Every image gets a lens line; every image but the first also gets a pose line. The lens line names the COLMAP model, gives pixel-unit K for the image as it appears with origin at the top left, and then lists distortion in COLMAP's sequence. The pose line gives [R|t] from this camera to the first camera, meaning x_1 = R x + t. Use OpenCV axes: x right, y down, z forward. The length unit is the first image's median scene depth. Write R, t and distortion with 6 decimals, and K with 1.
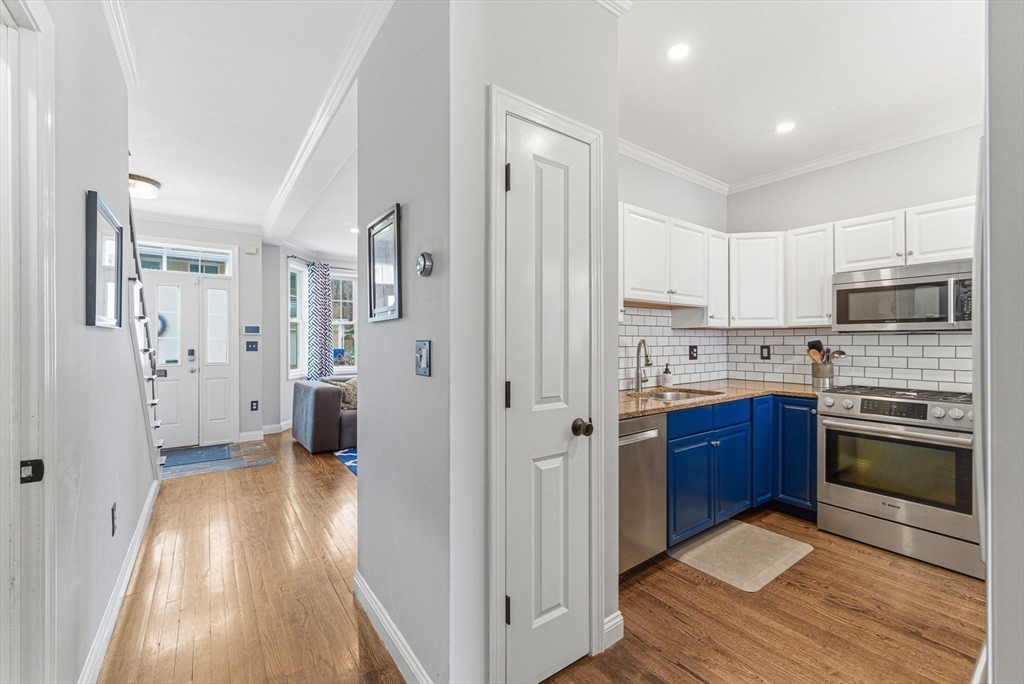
lens RADIAL K [[416.8, 0, 513.5], [0, 416.8, 339.9], [0, 0, 1]] dist [-0.000376, -0.000085]
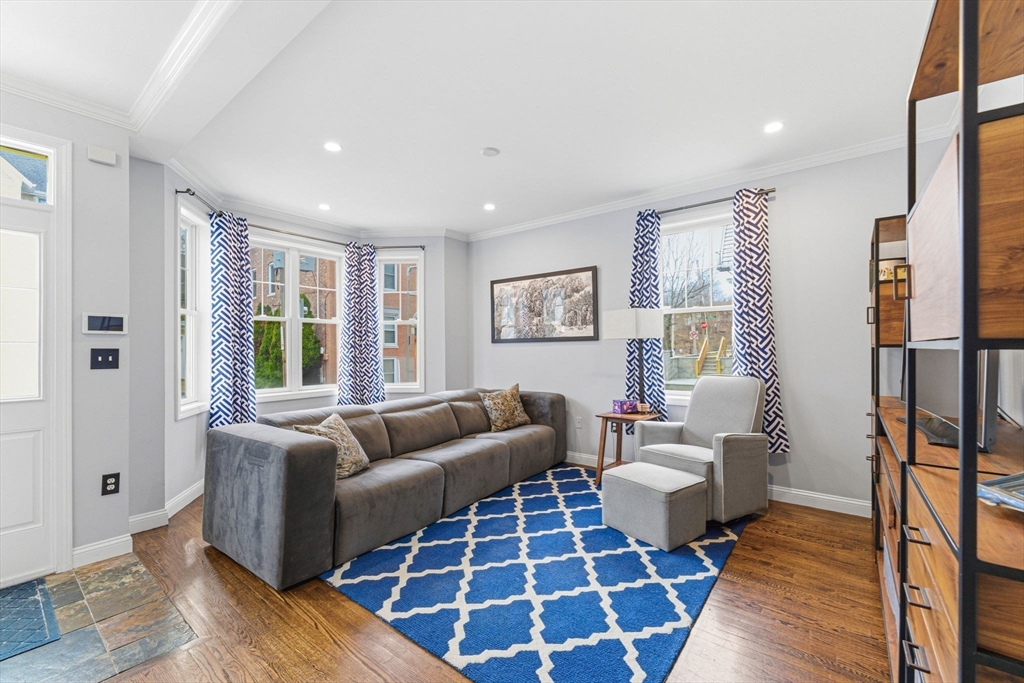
lens RADIAL K [[416.8, 0, 516.1], [0, 416.8, 342.3], [0, 0, 1]] dist [-0.000376, -0.000085]
pose [[0.961063, 0.000324, 0.276330, -0.520843], [0.002237, 0.999957, -0.008953, 0.002930], [-0.276321, 0.009223, 0.961021, 0.698576]]
